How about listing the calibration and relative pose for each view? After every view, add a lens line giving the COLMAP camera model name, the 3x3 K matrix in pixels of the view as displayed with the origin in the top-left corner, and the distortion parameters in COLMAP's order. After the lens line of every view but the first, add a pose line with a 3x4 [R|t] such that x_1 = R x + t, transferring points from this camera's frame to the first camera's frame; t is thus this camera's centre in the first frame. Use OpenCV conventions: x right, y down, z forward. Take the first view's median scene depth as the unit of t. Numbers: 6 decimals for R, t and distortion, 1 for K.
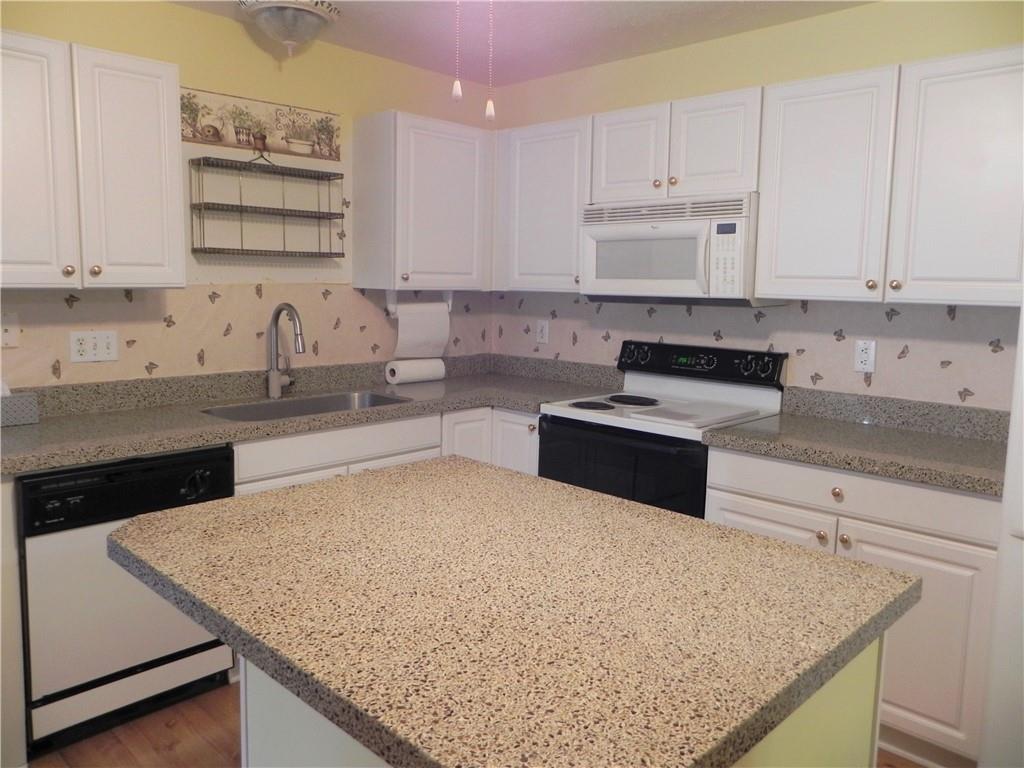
lens RADIAL K [[777.0, 0, 512.3], [0, 777.0, 368.6], [0, 0, 1]] dist [-0.003245, -0.003049]
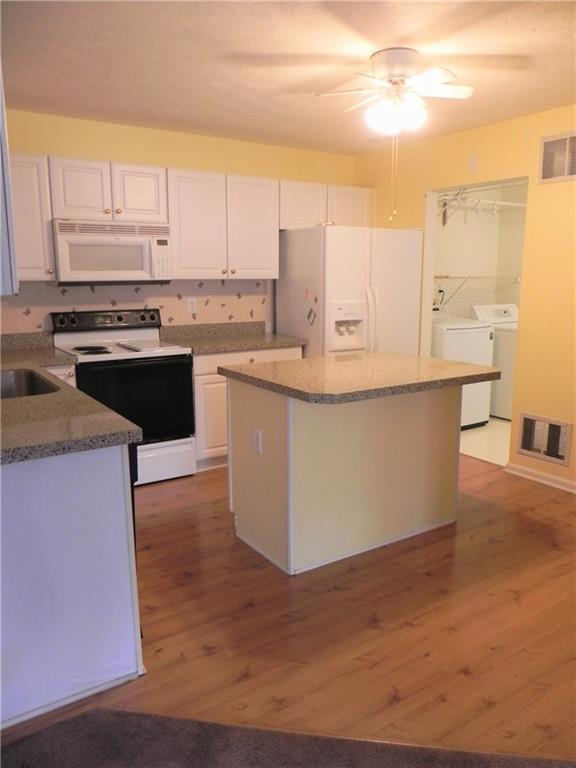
lens RADIAL K [[597.2, 0, 298.9], [0, 597.2, 385.8], [0, 0, 1]] dist [-0.002064, -0.000527]
pose [[0.199759, -0.200558, 0.959100, -1.051961], [0.114931, 0.976867, 0.180336, -0.061127], [-0.973081, 0.074207, 0.218188, 0.373045]]
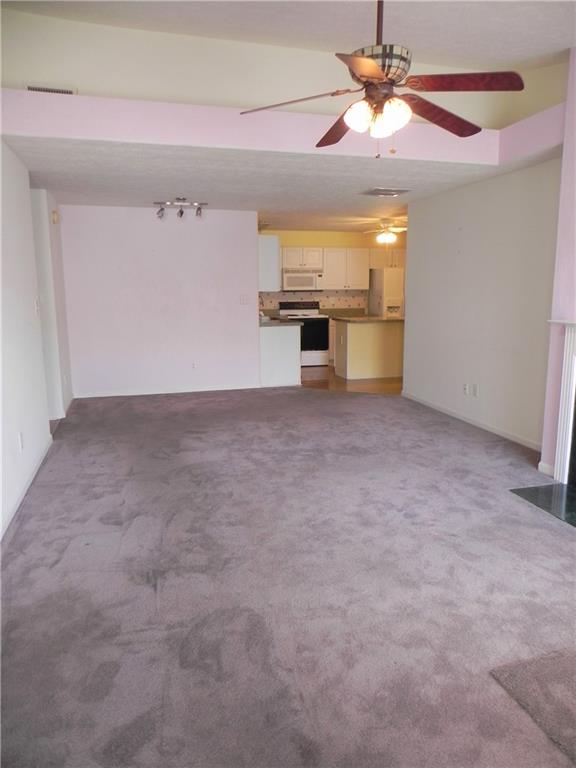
lens RADIAL K [[597.2, 0, 298.9], [0, 597.2, 385.8], [0, 0, 1]] dist [-0.002064, -0.000527]
pose [[0.497090, -0.162911, 0.852268, -2.989237], [0.112425, 0.986030, 0.122907, 0.026895], [-0.860385, 0.034720, 0.508461, -0.751976]]
